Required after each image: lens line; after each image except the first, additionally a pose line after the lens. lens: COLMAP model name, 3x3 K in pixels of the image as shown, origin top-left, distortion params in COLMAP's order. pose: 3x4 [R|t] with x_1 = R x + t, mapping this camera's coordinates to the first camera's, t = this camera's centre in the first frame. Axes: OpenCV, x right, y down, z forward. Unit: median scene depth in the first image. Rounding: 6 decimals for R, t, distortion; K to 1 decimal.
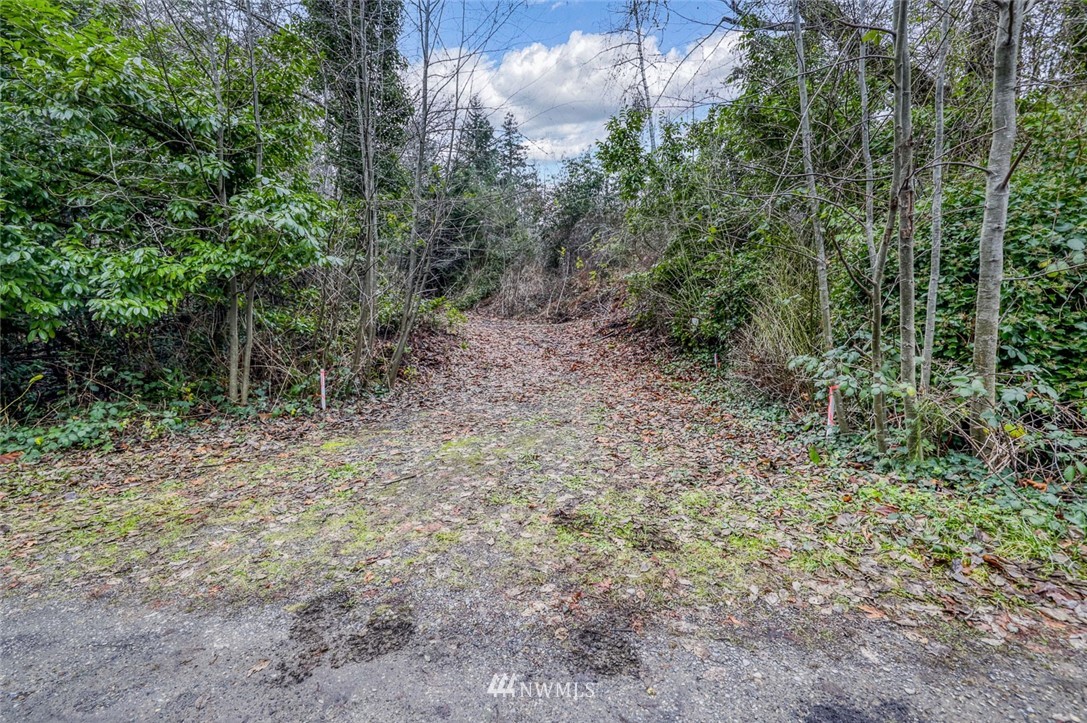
lens RADIAL K [[473.9, 0, 544.5], [0, 473.9, 361.7], [0, 0, 1]] dist [0.001625, 0.000102]
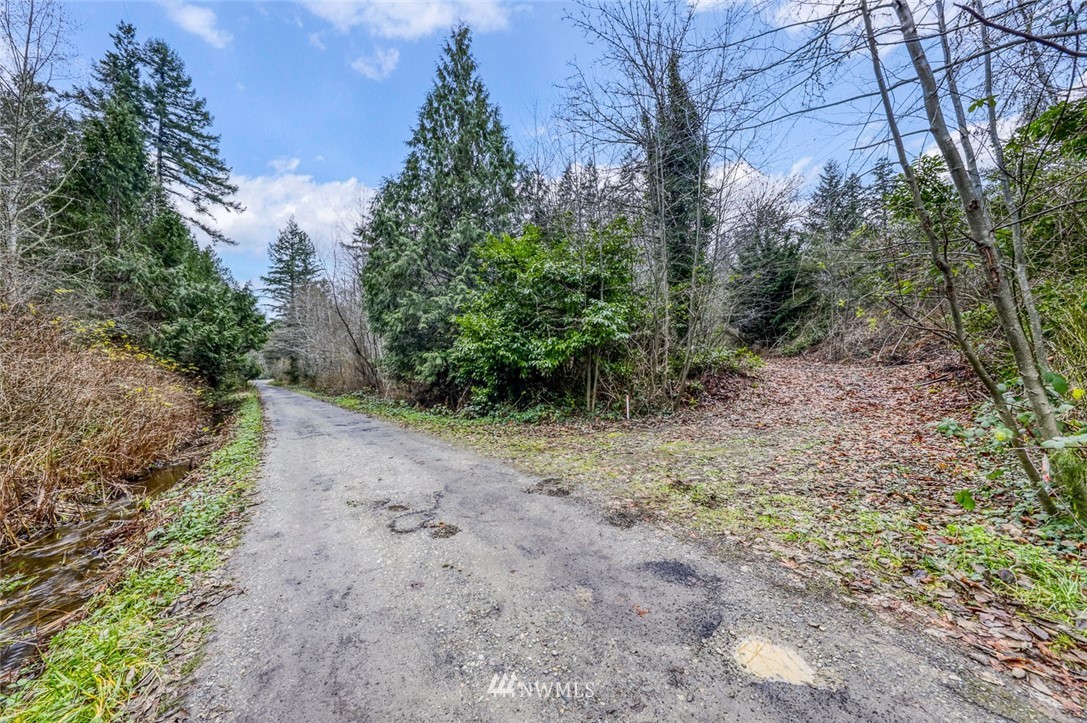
lens RADIAL K [[379.5, 0, 542.4], [0, 379.5, 365.1], [0, 0, 1]] dist [-0.000144, -0.000005]
pose [[0.643566, -0.013923, -0.765264, 0.419511], [-0.052716, 0.996654, -0.062465, 0.008156], [0.763573, 0.080542, 0.640679, -0.160643]]
